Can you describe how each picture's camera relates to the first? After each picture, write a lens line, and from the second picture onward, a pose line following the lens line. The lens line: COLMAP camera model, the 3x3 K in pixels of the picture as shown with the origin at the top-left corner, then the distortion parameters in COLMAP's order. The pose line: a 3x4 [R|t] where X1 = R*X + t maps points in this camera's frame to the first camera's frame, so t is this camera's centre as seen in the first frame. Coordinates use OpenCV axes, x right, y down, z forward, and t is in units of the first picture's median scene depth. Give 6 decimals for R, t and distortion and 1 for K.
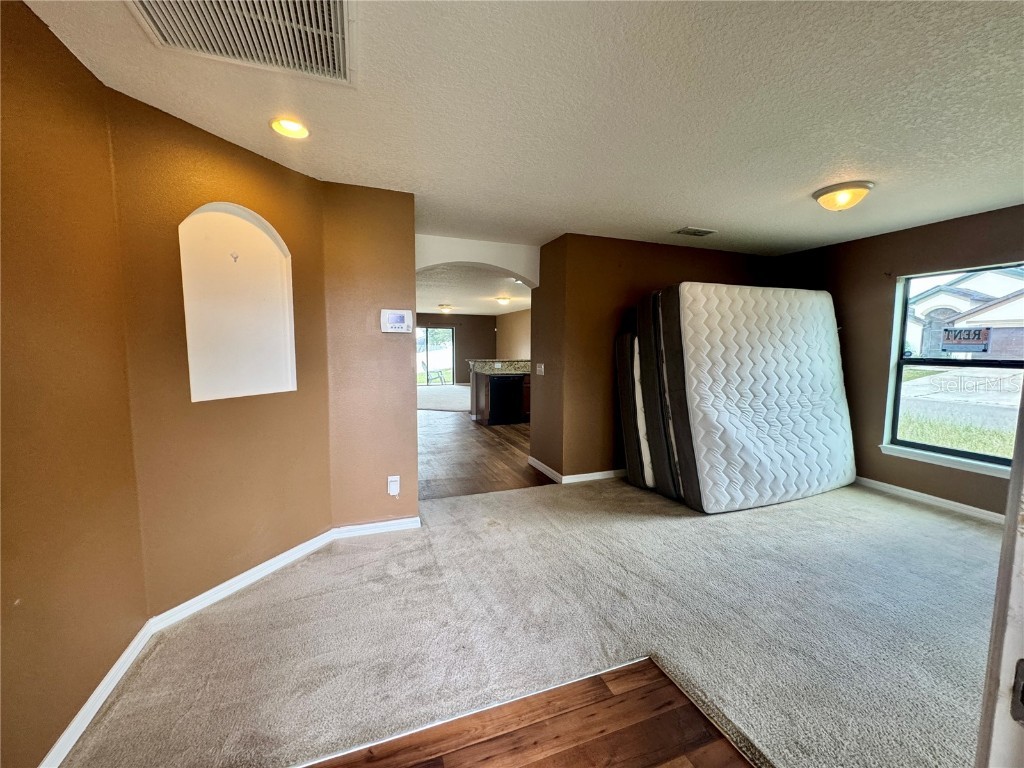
lens RADIAL K [[407.9, 0, 510.0], [0, 407.9, 382.2], [0, 0, 1]] dist [0.000936, 0.000227]
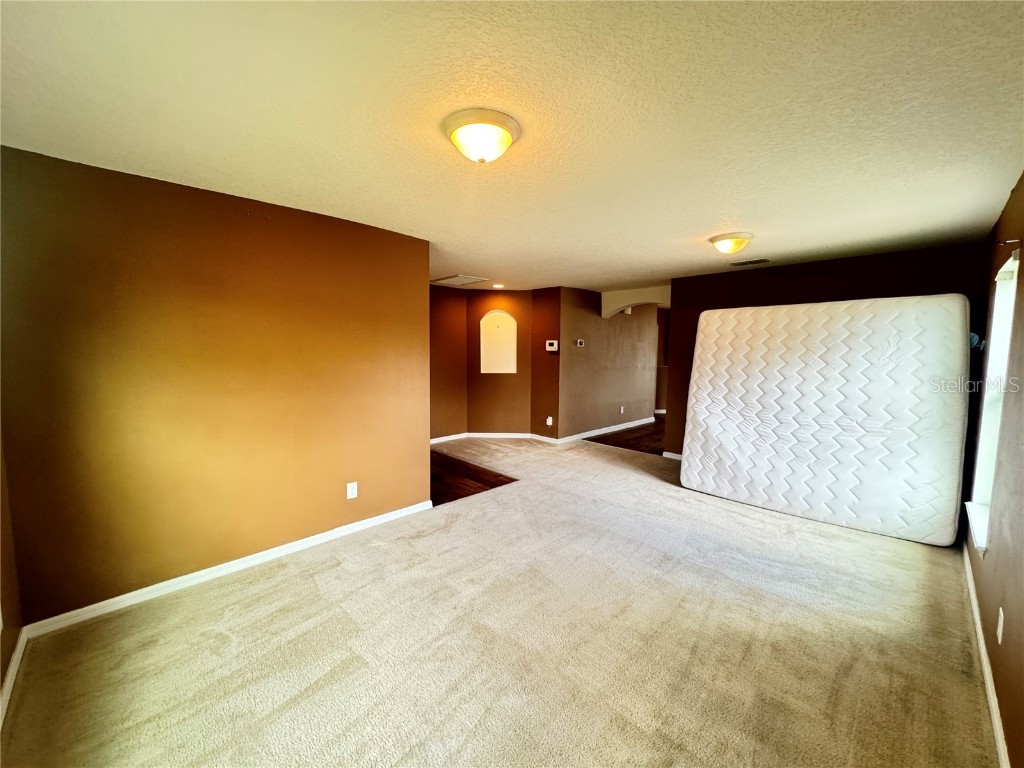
lens RADIAL K [[407.9, 0, 510.0], [0, 407.9, 382.2], [0, 0, 1]] dist [0.000936, 0.000227]
pose [[0.396570, 0.075782, -0.914871, 1.422641], [-0.085885, 0.995279, 0.045214, -0.027819], [0.913978, 0.060643, 0.401206, -0.070867]]
